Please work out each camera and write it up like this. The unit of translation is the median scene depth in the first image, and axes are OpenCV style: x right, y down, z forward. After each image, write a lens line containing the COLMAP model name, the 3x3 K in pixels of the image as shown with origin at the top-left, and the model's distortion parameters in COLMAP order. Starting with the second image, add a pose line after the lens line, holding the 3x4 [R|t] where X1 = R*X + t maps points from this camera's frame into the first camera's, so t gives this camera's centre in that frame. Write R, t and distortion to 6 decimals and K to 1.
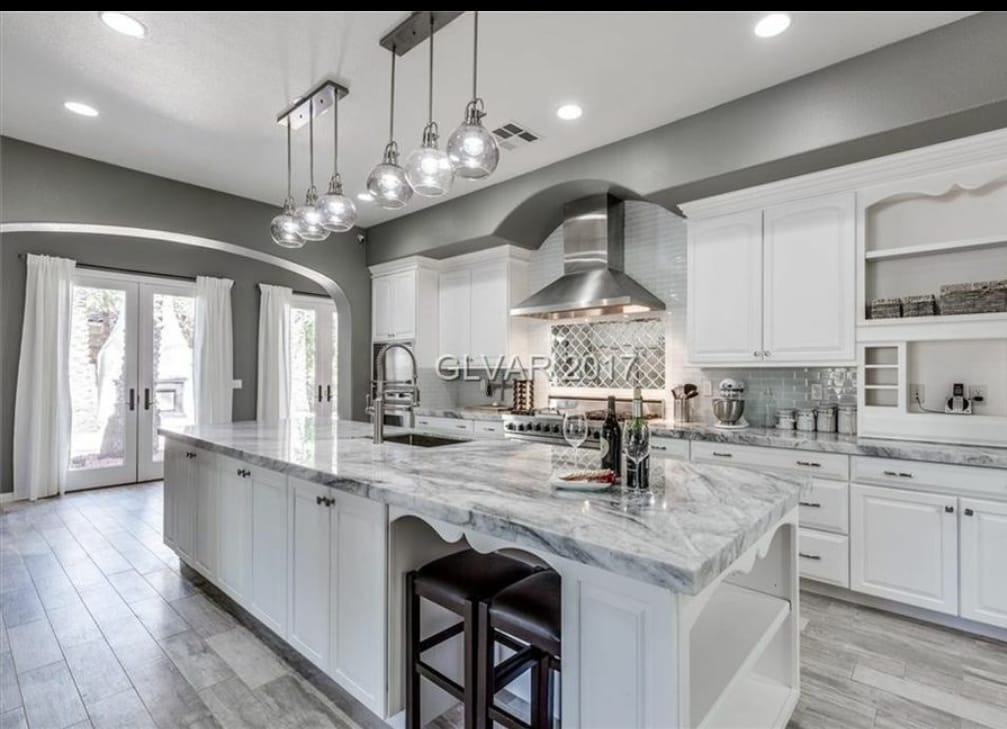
lens RADIAL K [[446.3, 0, 503.5], [0, 446.3, 364.5], [0, 0, 1]] dist [-0.021828, -0.000207]
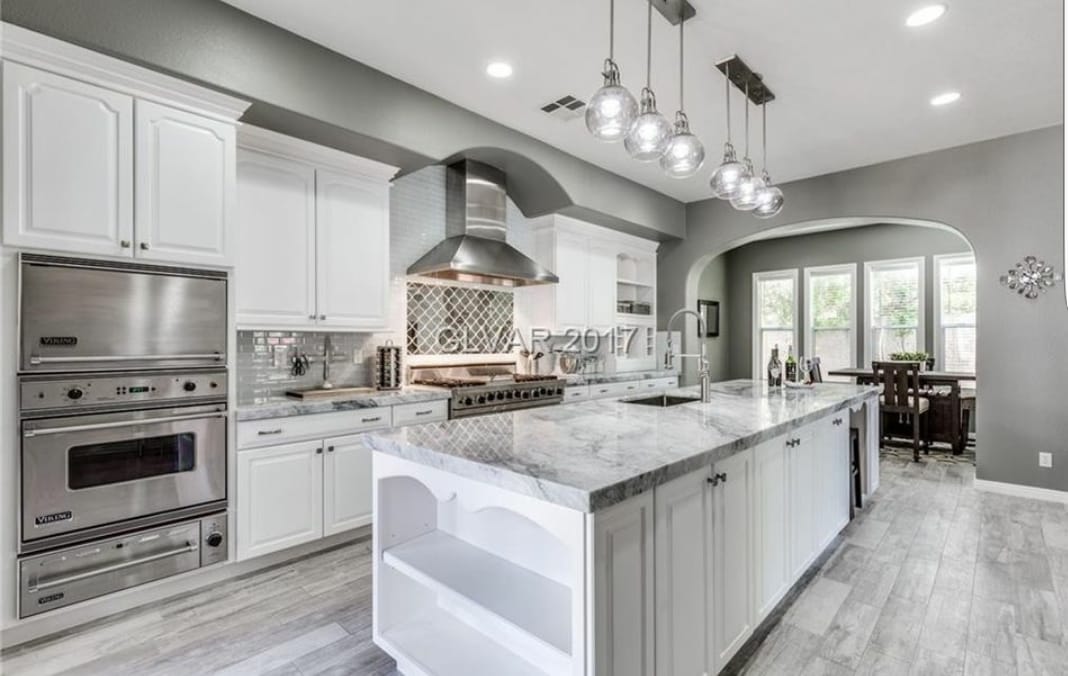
lens RADIAL K [[491.3, 0, 534.0], [0, 491.3, 338.0], [0, 0, 1]] dist [0.005782, 0.000251]
pose [[0.083840, 0.001832, 0.996478, -0.952926], [-0.026331, 0.999653, 0.000378, 0.013091], [-0.996131, -0.026270, 0.083859, 0.828183]]
